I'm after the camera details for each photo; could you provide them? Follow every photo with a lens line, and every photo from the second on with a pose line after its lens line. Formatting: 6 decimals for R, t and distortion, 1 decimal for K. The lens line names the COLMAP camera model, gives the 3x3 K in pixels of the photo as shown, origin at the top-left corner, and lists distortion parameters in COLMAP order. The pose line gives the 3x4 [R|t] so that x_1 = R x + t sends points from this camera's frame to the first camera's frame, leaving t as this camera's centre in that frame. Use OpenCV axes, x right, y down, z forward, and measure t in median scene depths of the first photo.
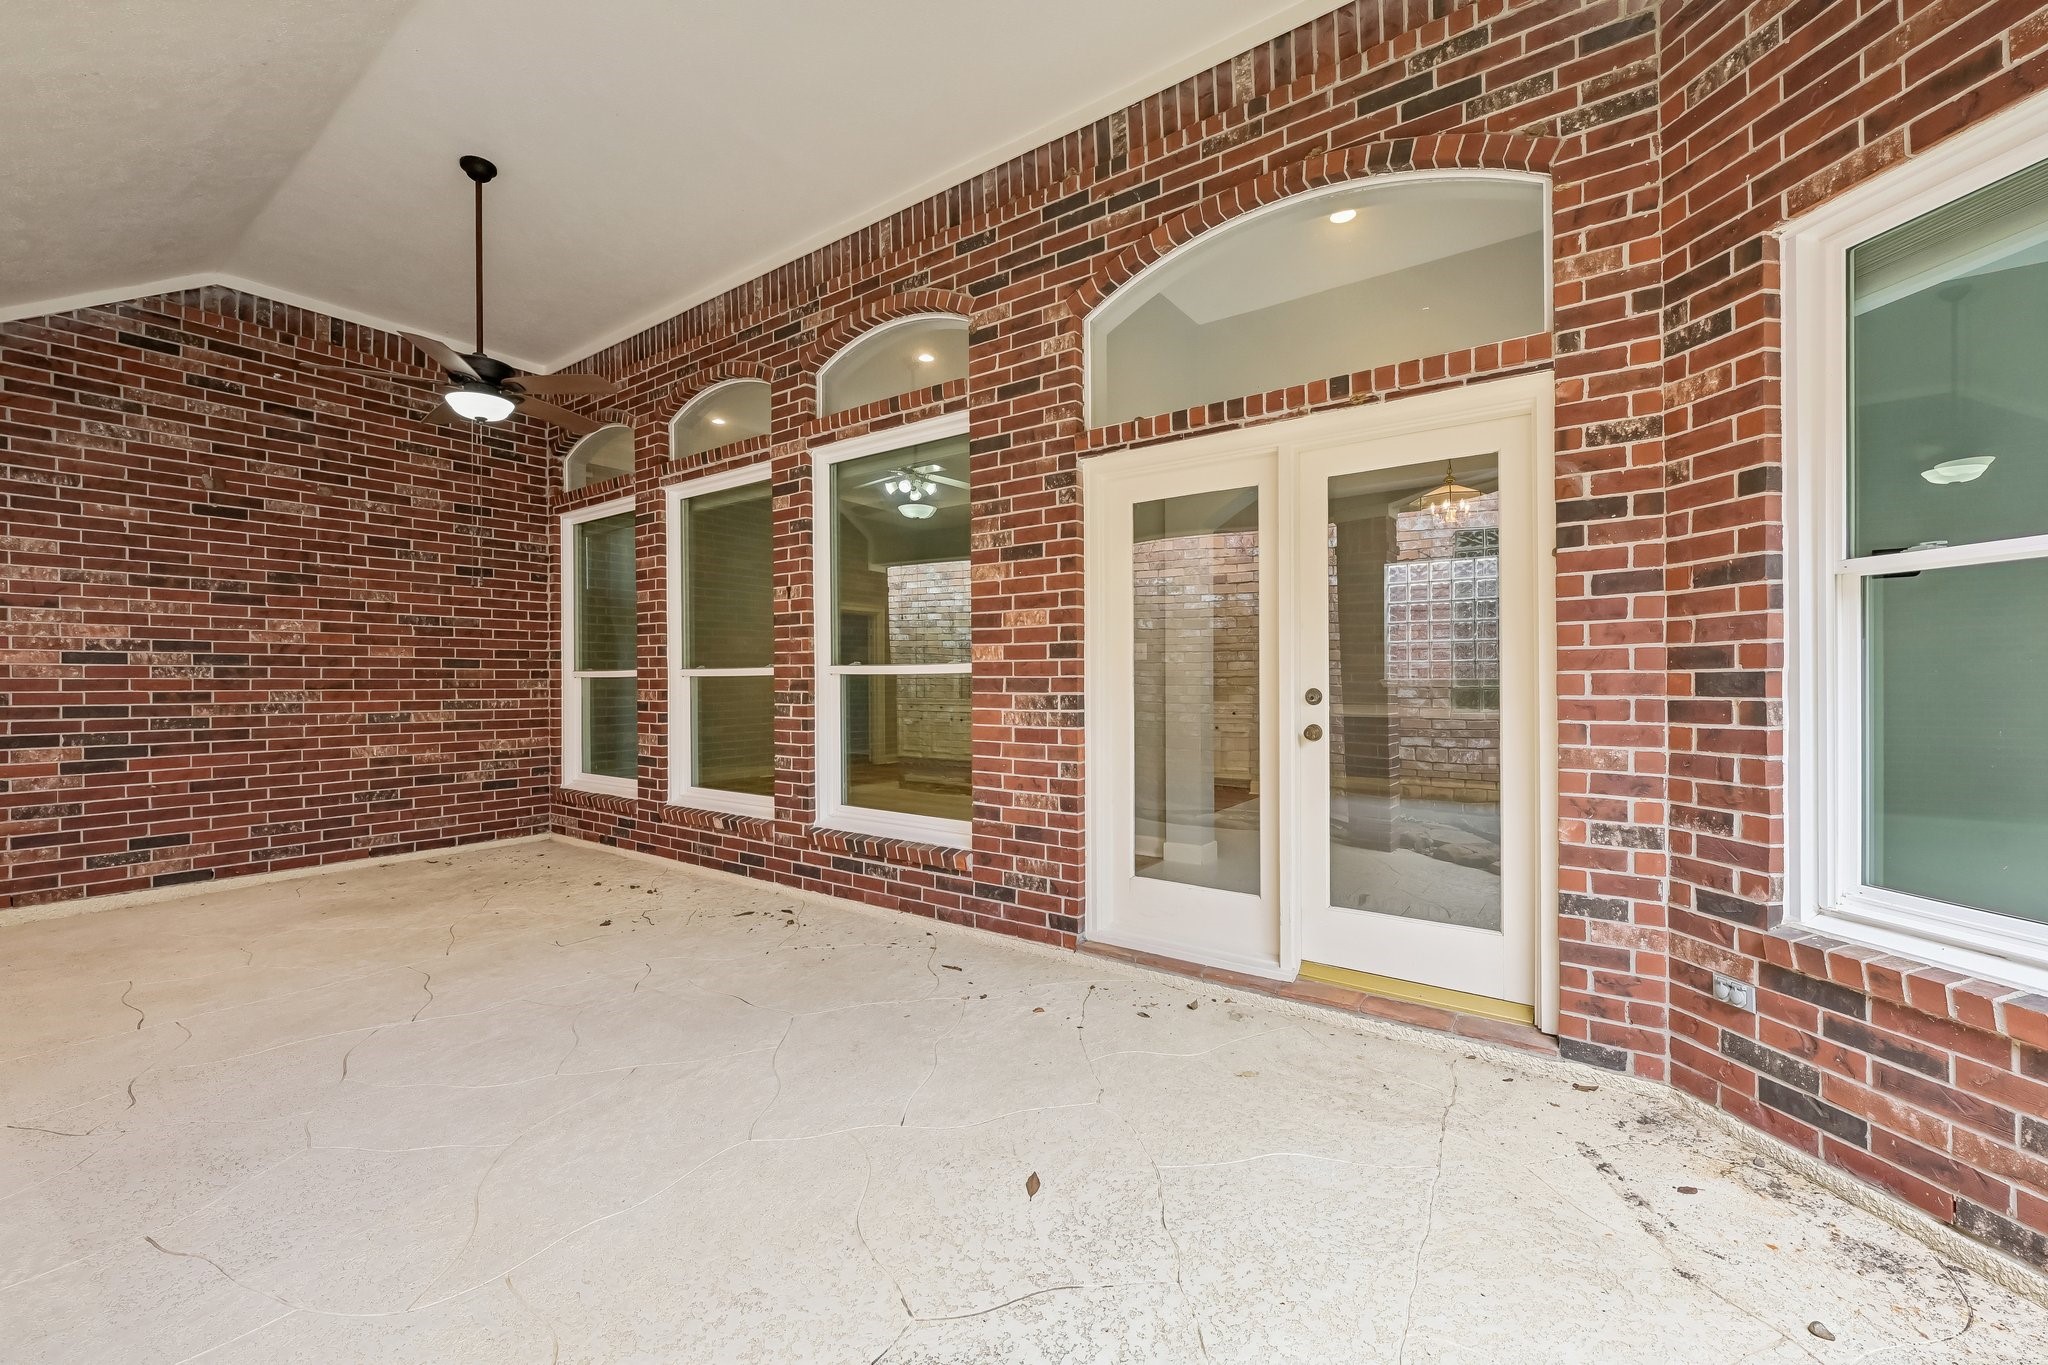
lens RADIAL K [[812.1, 0, 1027.9], [0, 812.1, 678.9], [0, 0, 1]] dist [-0.002946, 0.000357]
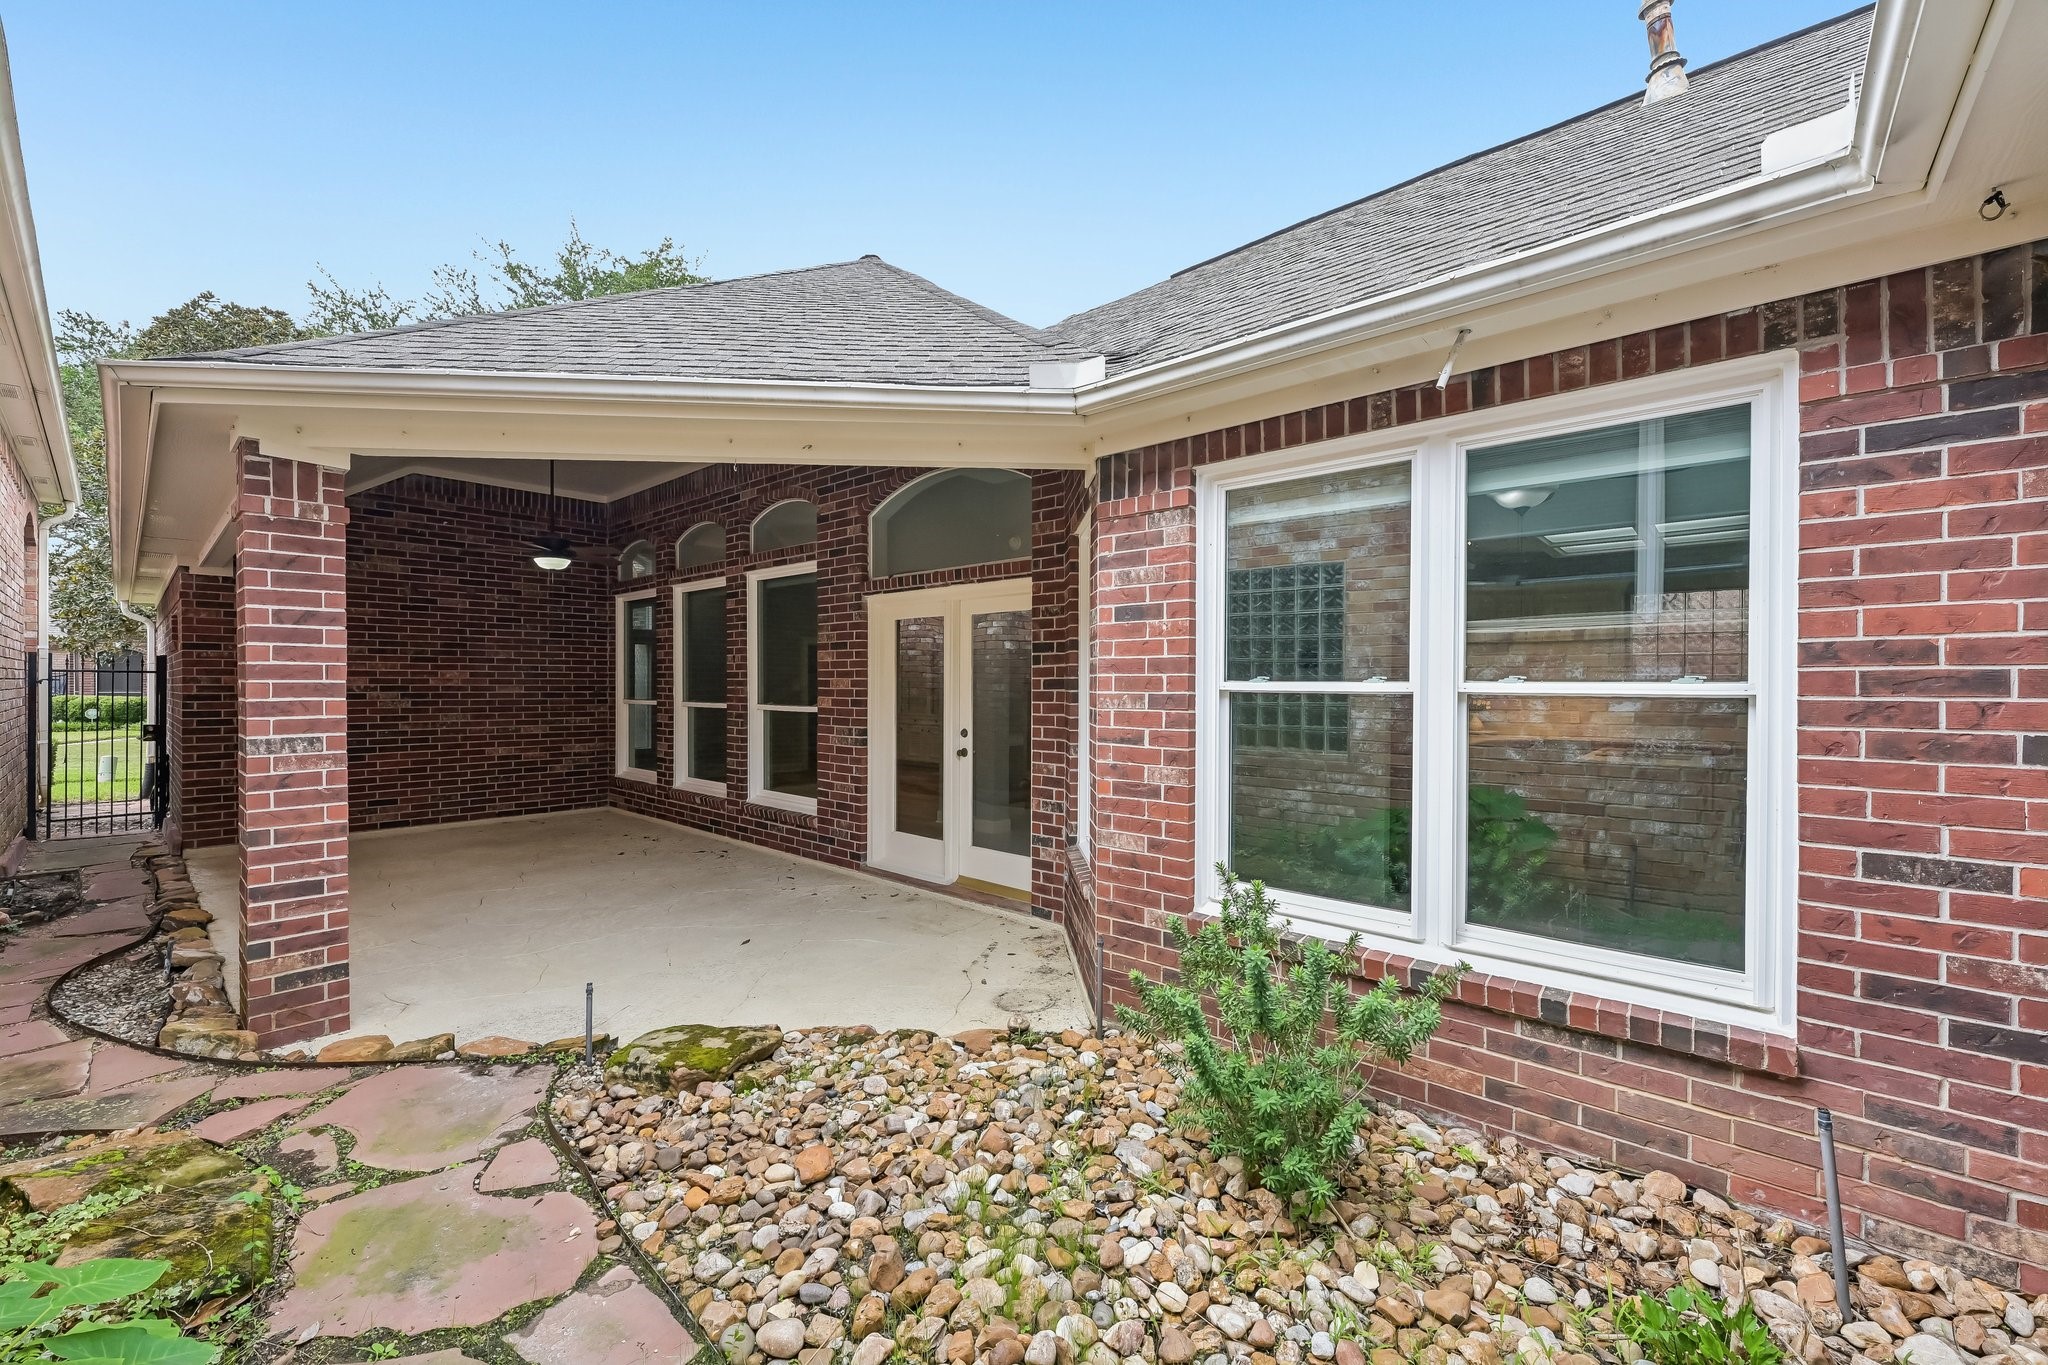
lens RADIAL K [[812.1, 0, 1032.0], [0, 812.1, 684.0], [0, 0, 1]] dist [-0.002946, 0.000357]
pose [[0.994416, 0.007161, -0.105288, 0.477640], [-0.006666, 0.999965, 0.005058, -0.068601], [0.105321, -0.004328, 0.994429, -0.565280]]
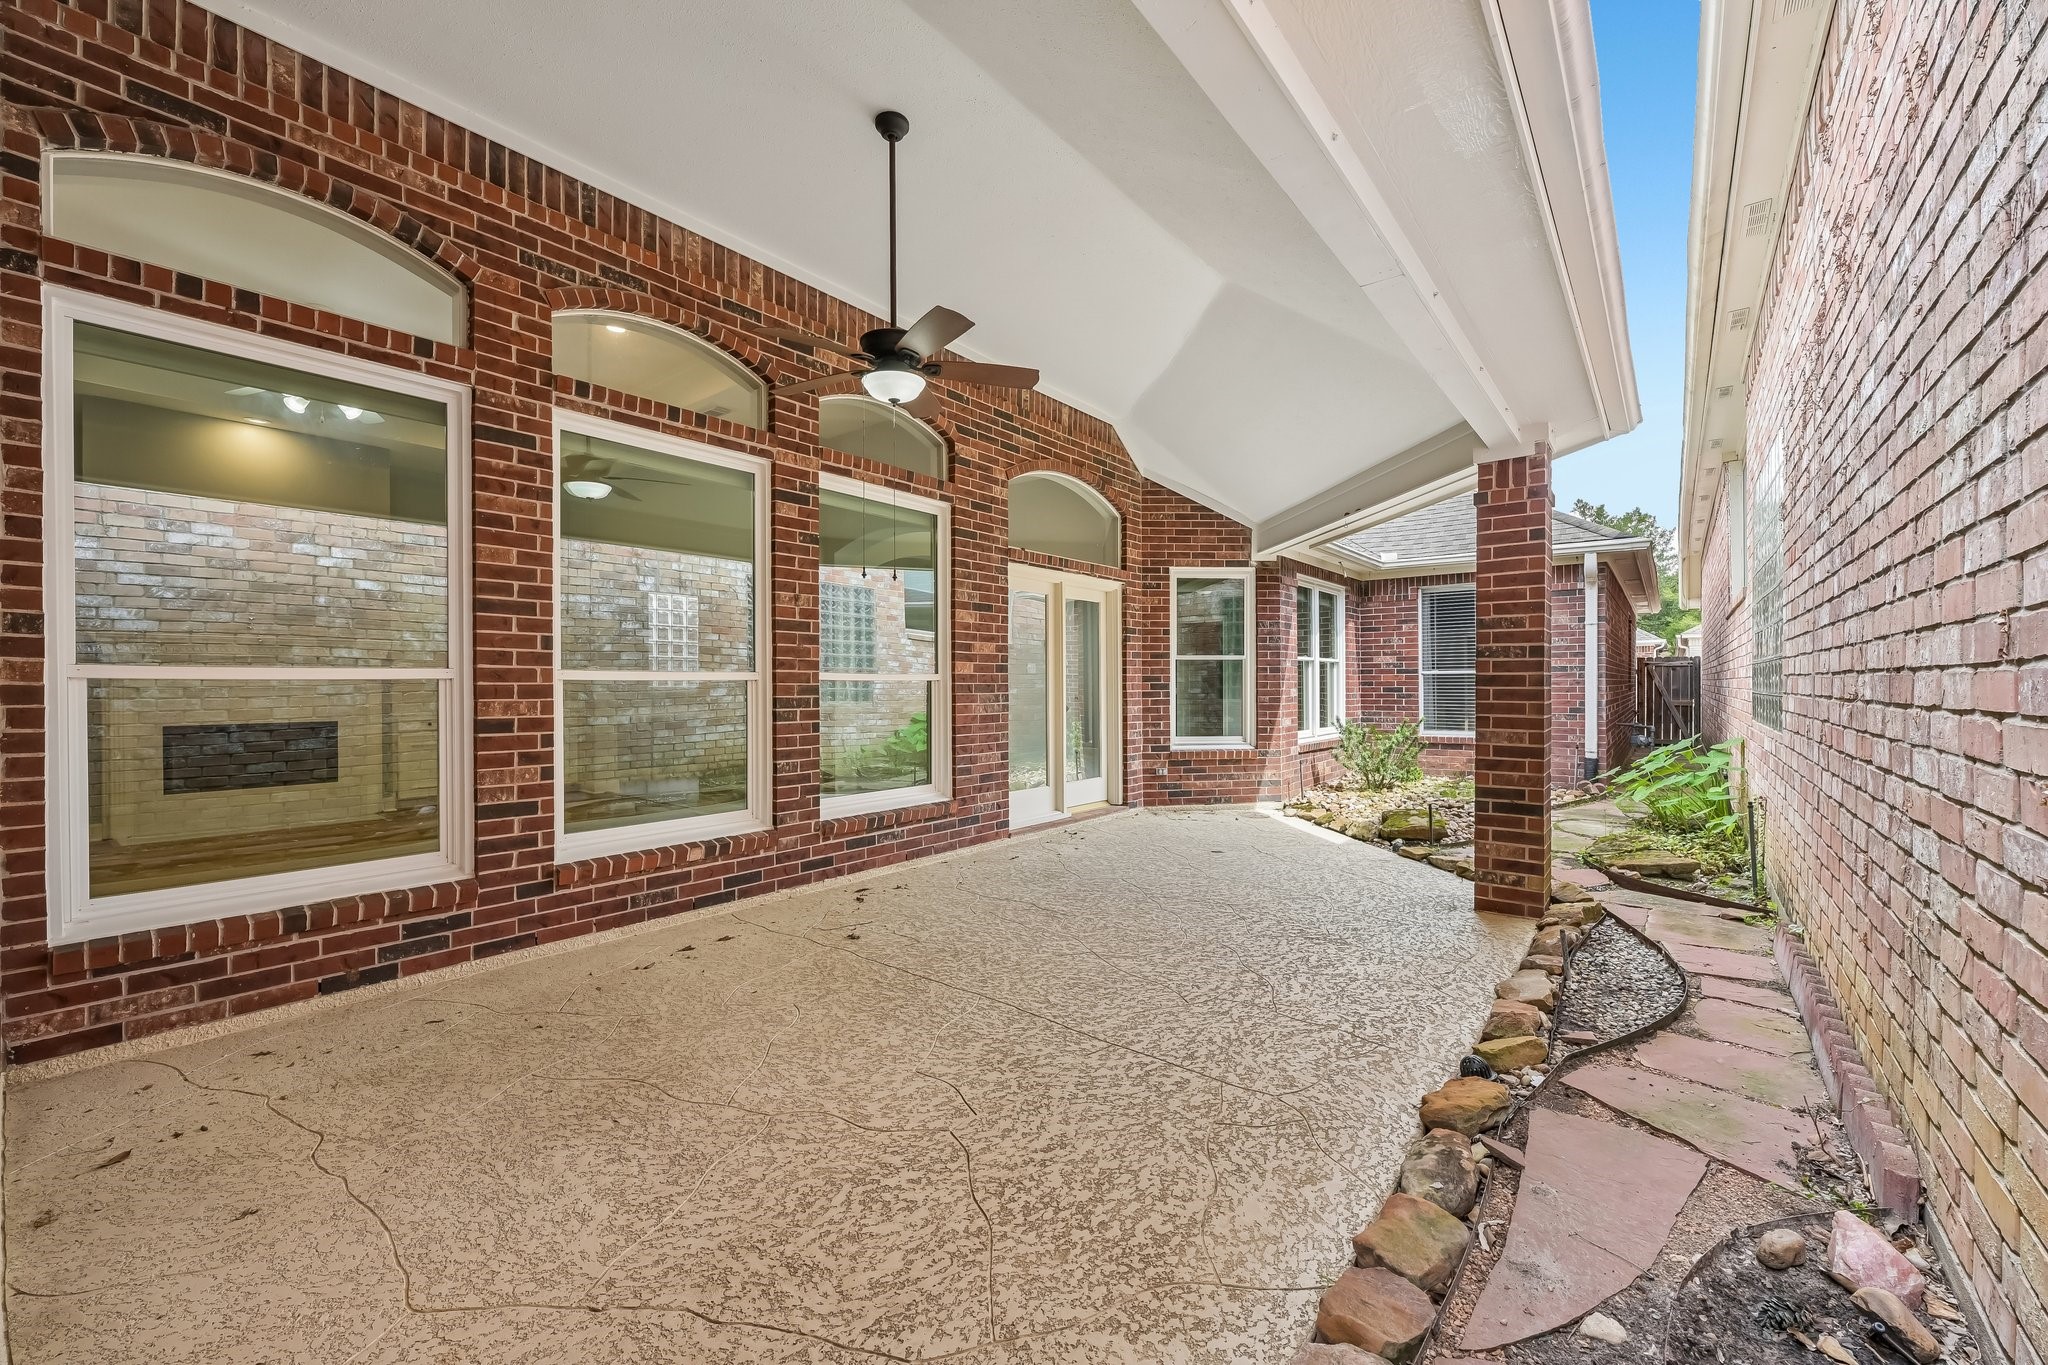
lens RADIAL K [[812.1, 0, 1041.6], [0, 812.1, 685.1], [0, 0, 1]] dist [-0.002946, 0.000357]
pose [[0.042791, 0.004197, 0.999075, -1.321549], [0.003035, 0.999986, -0.004331, 0.006523], [-0.999079, 0.003218, 0.042778, 0.654865]]
